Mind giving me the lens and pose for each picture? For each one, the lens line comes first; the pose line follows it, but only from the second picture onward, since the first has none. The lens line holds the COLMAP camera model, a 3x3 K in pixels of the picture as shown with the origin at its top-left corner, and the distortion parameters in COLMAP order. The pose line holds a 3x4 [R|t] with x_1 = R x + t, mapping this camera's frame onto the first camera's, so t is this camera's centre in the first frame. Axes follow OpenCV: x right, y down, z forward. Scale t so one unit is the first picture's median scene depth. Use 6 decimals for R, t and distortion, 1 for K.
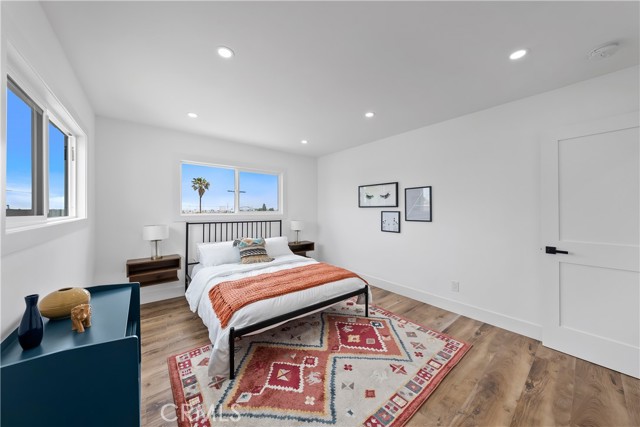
lens RADIAL K [[220.4, 0, 322.7], [0, 220.4, 208.8], [0, 0, 1]] dist [-0.002221, -0.000036]
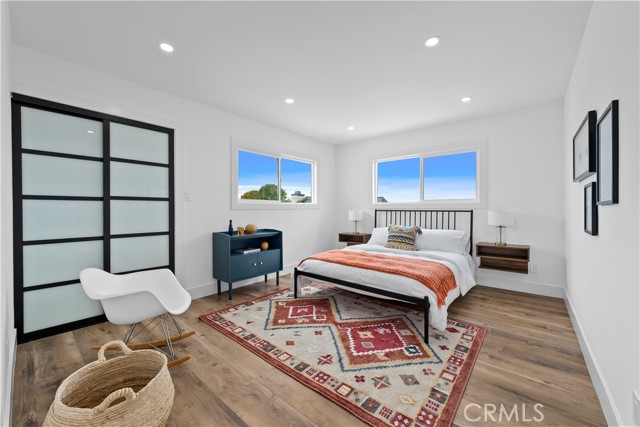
lens RADIAL K [[254.1, 0, 322.8], [0, 254.1, 210.1], [0, 0, 1]] dist [-0.002157, -0.000430]
pose [[0.177869, 0.002000, -0.984052, 1.166926], [0.002602, 0.999993, 0.002503, 0.093993], [0.984051, -0.003005, 0.177862, 0.688769]]
